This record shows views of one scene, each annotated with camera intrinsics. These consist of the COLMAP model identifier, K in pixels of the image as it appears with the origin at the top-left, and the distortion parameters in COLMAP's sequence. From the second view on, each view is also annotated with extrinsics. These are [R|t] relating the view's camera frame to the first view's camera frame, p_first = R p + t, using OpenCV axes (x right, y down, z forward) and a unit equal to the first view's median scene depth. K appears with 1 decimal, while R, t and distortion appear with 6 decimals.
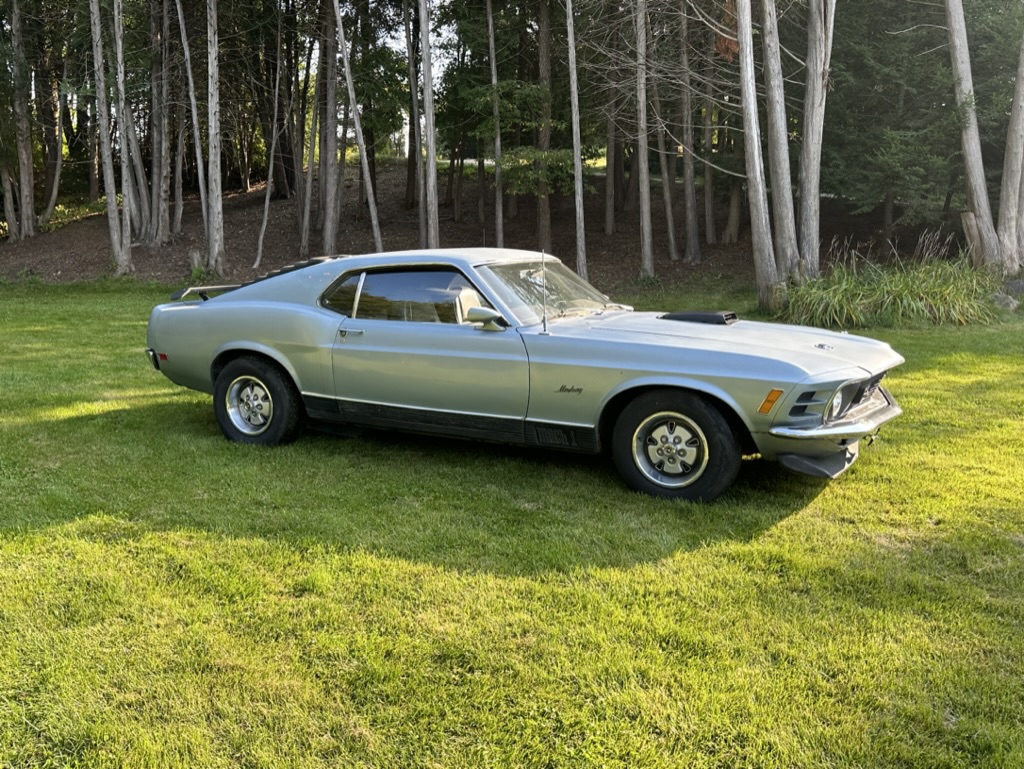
lens RADIAL K [[873.9, 0, 512.0], [0, 873.9, 384.5], [0, 0, 1]] dist [0.157073, -0.320865]
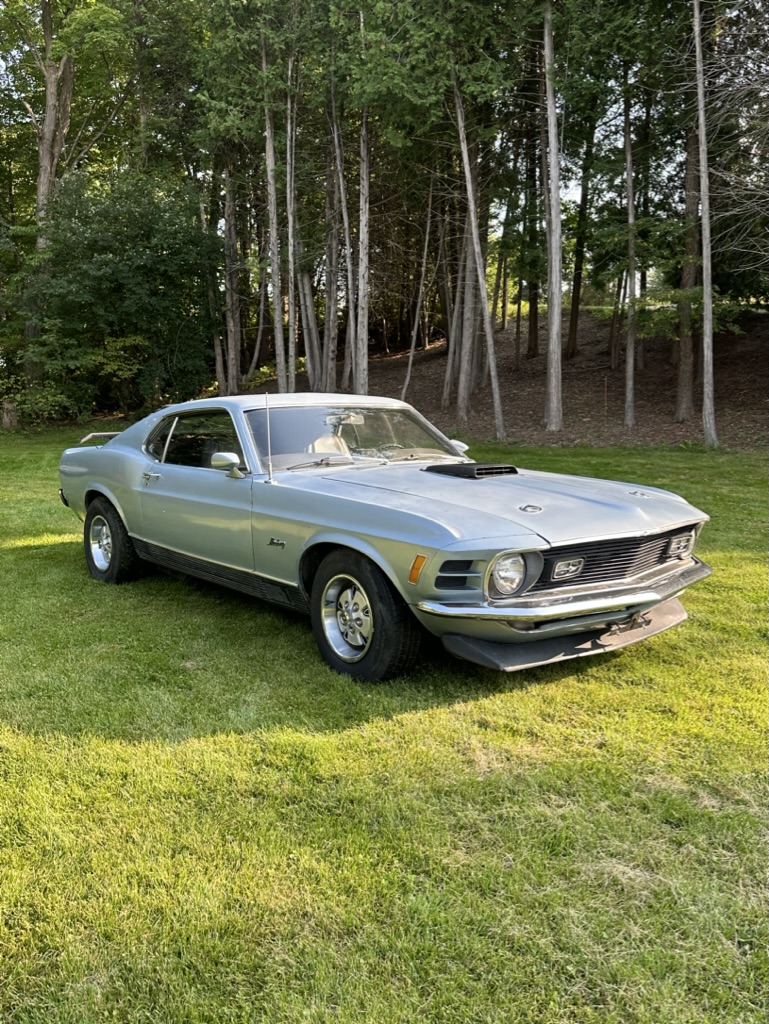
lens RADIAL K [[873.9, 0, 384.5], [0, 873.9, 512.0], [0, 0, 1]] dist [0.157073, -0.320865]
pose [[0.910503, 0.043693, -0.411188, 0.145203], [-0.055729, 0.998296, -0.017323, -0.004588], [0.409731, 0.038688, 0.911386, 0.053576]]
